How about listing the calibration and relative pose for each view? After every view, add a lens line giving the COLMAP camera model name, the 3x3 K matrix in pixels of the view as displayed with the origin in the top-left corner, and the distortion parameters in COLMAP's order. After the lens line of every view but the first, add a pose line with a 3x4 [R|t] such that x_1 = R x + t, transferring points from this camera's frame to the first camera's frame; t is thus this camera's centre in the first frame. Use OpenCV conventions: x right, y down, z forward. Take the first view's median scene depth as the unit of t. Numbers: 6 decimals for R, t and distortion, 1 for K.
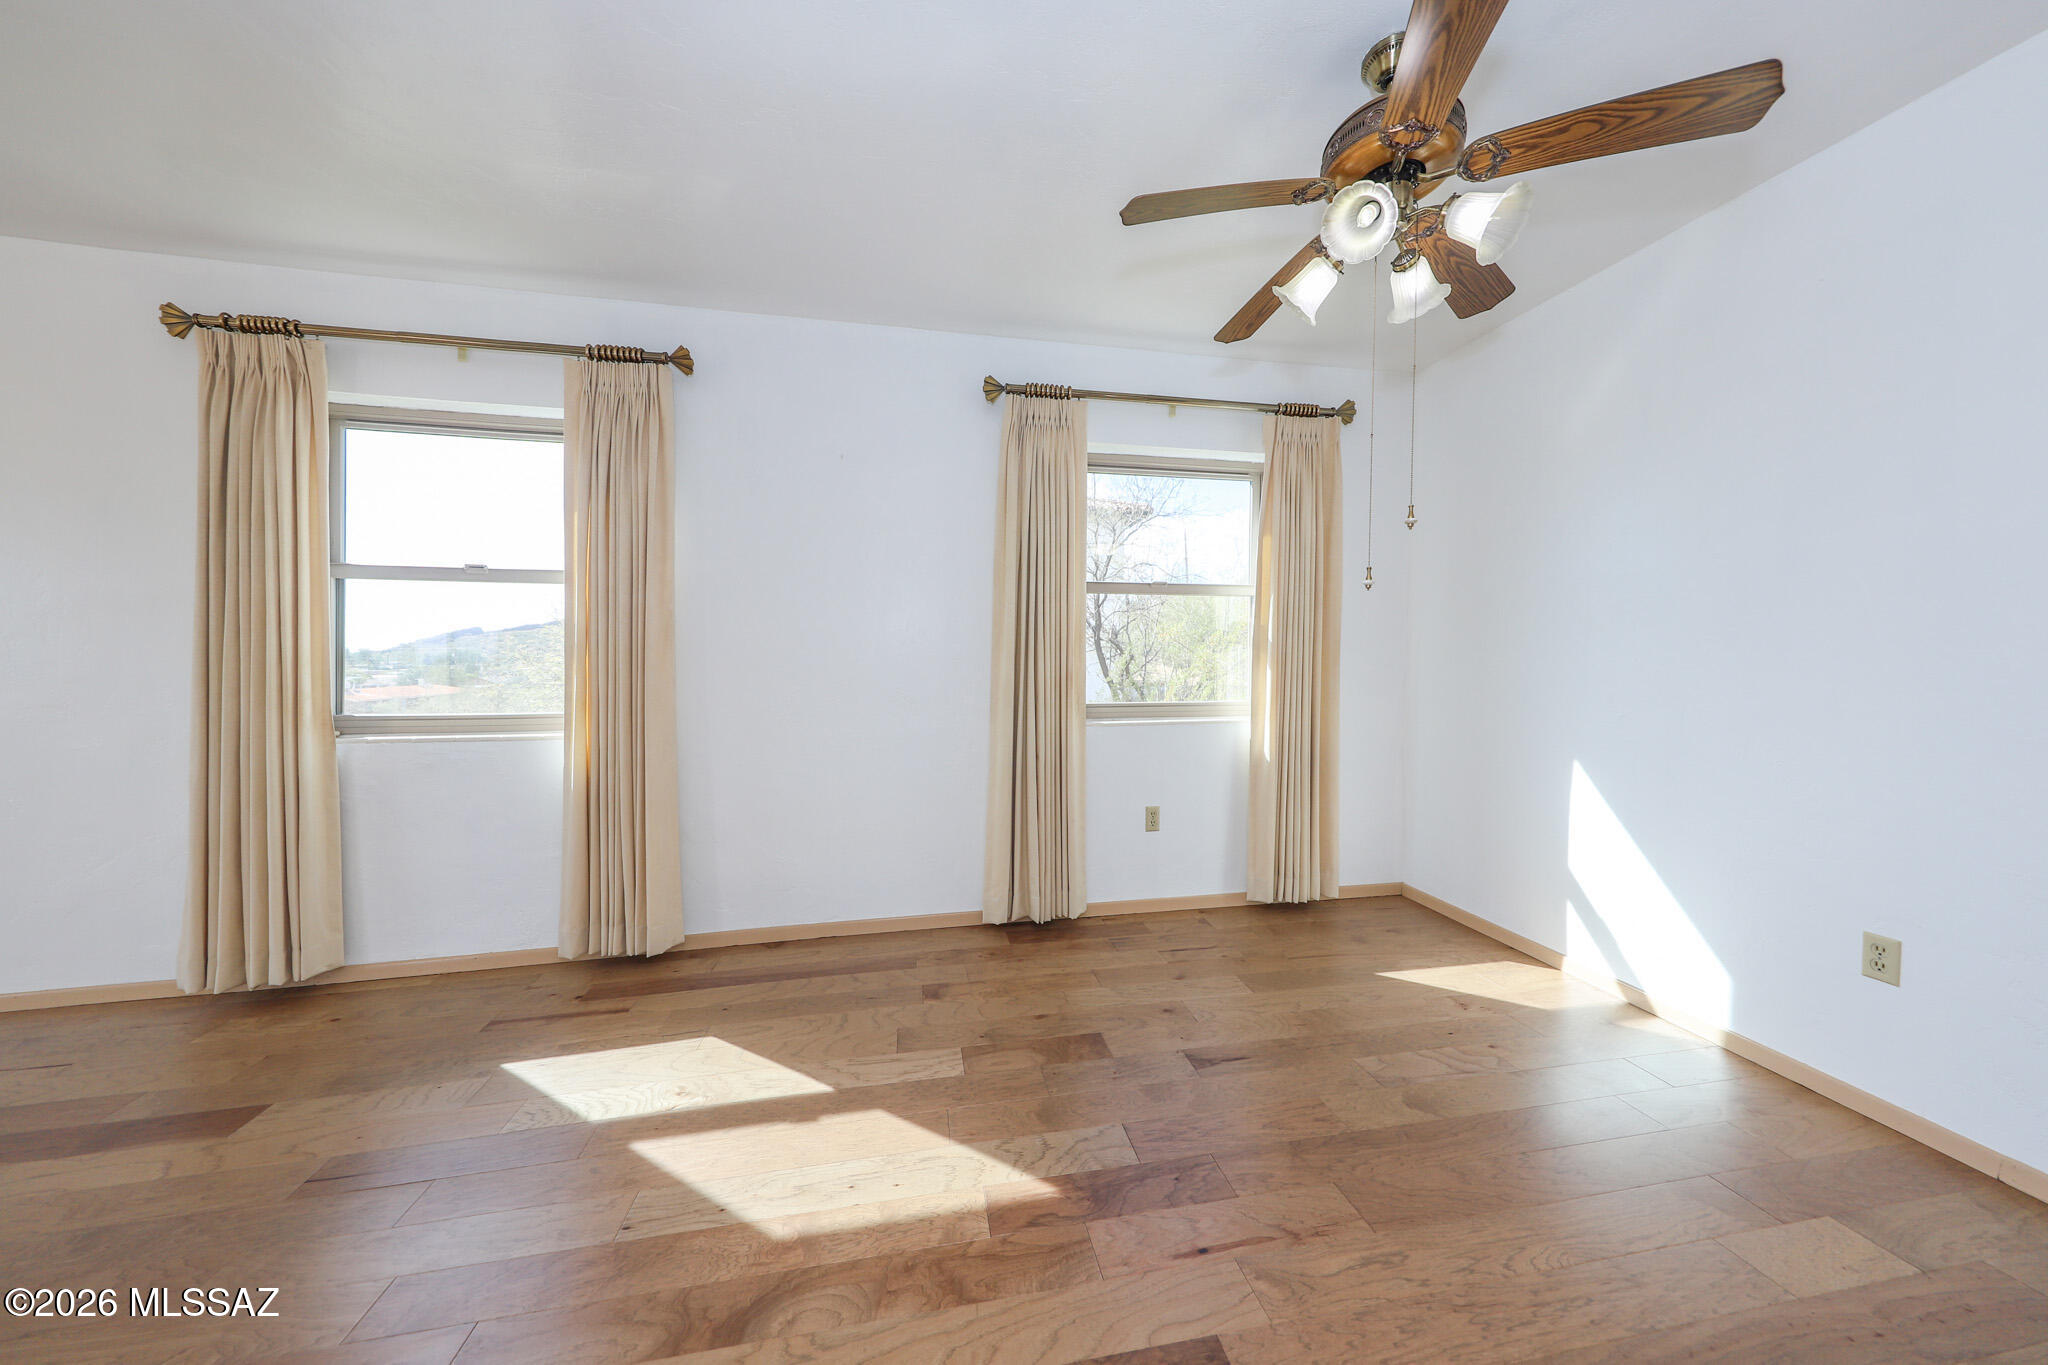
lens RADIAL K [[689.6, 0, 1009.0], [0, 689.6, 663.3], [0, 0, 1]] dist [0.003655, -0.000926]
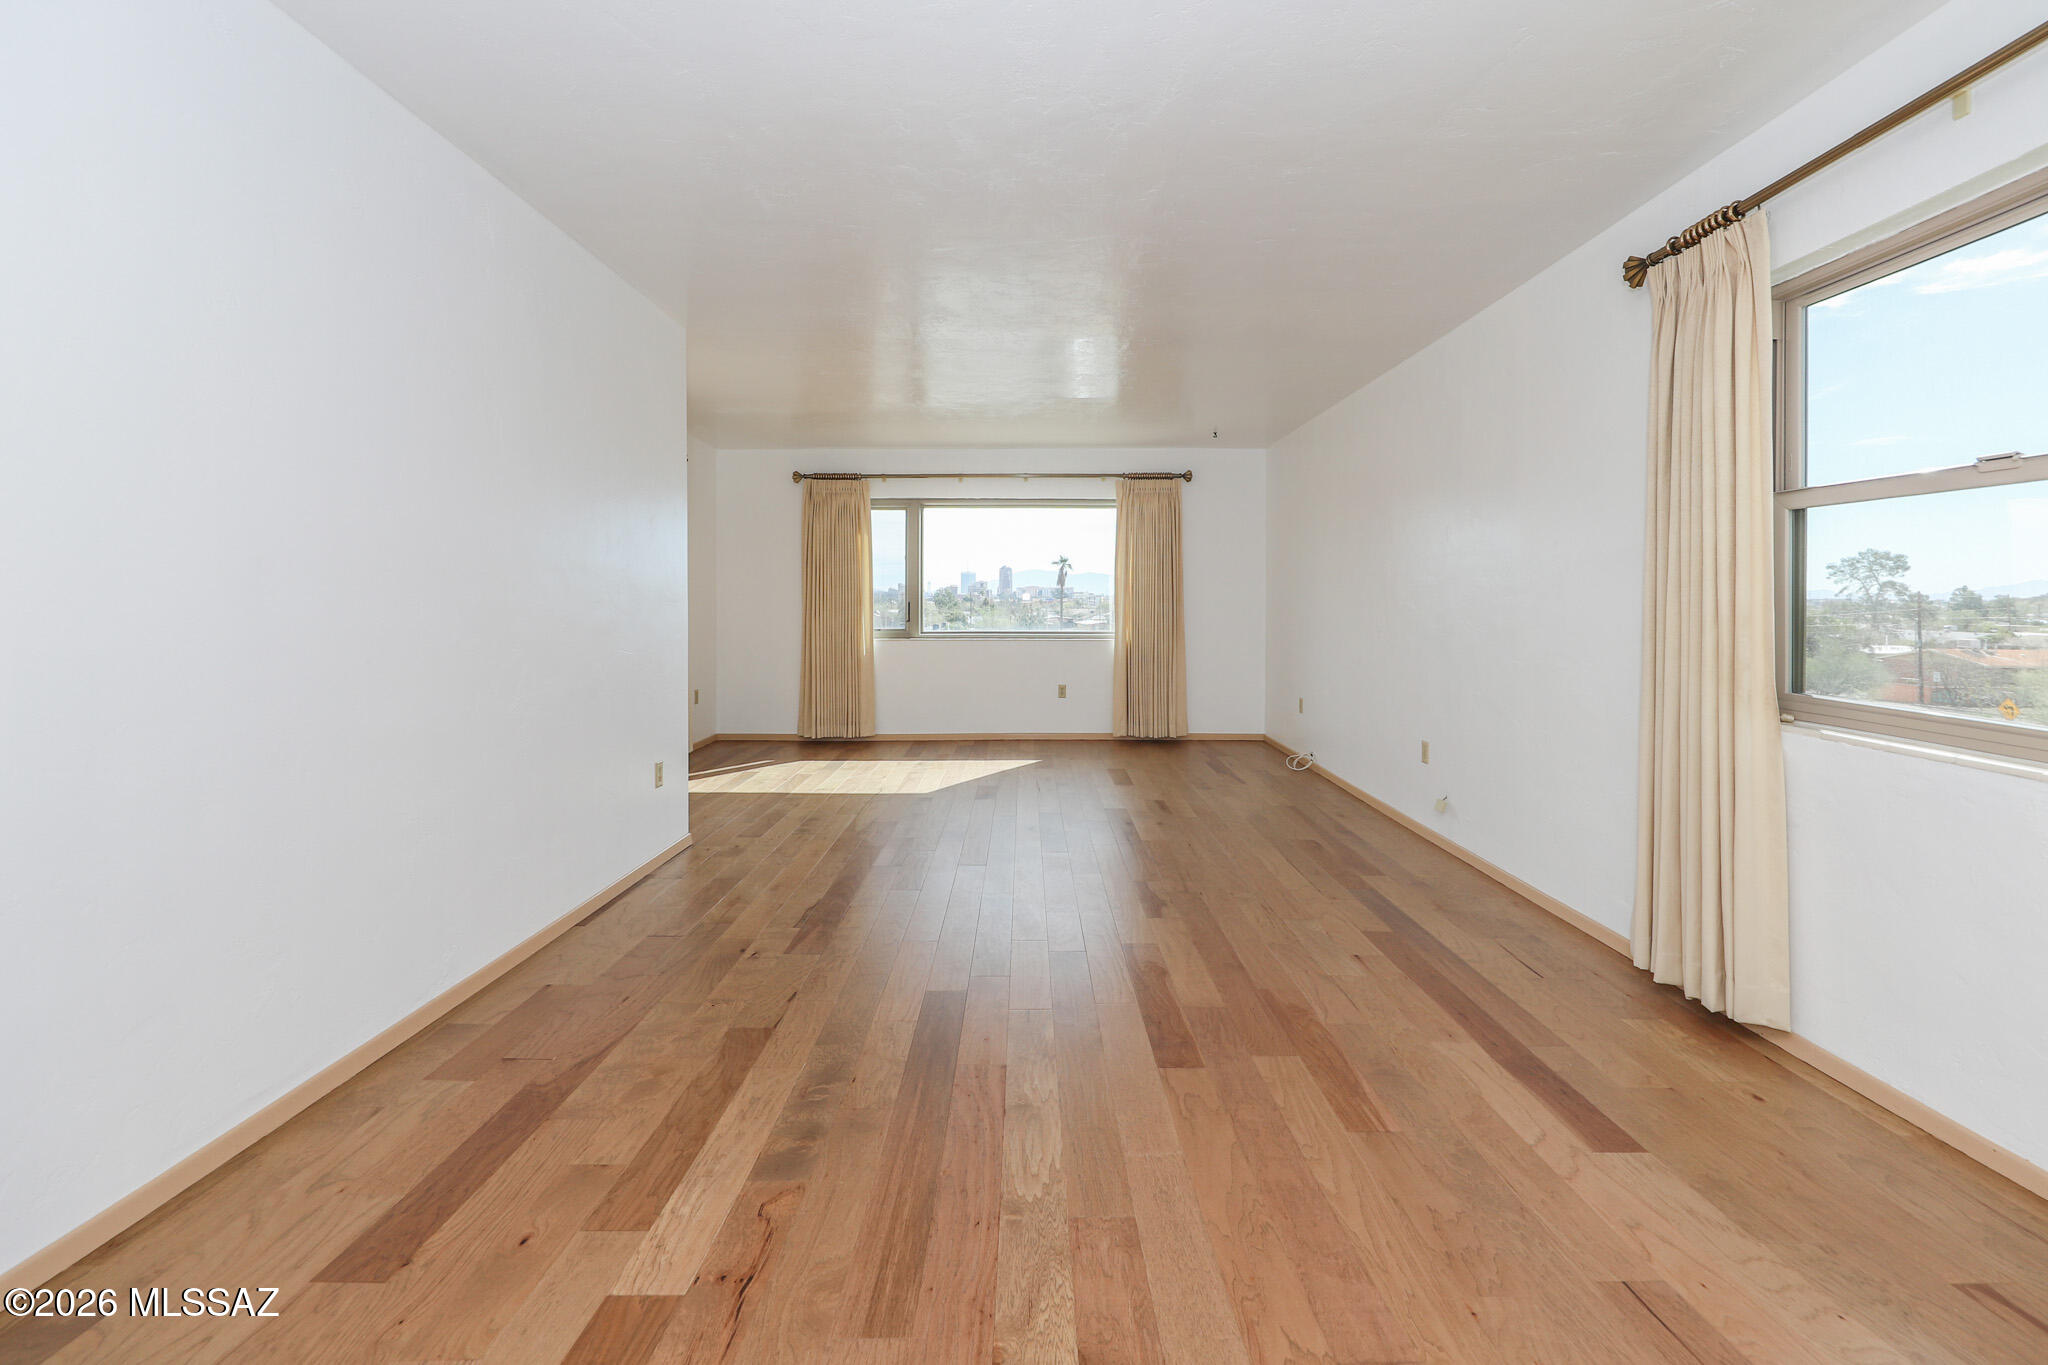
lens RADIAL K [[699.9, 0, 1012.7], [0, 699.9, 603.5], [0, 0, 1]] dist [-0.016404, -0.000838]
pose [[-0.202441, -0.007331, -0.979267, -0.077613], [-0.001604, 0.999973, -0.007154, -0.015729], [0.979293, 0.000123, -0.202447, 0.336367]]
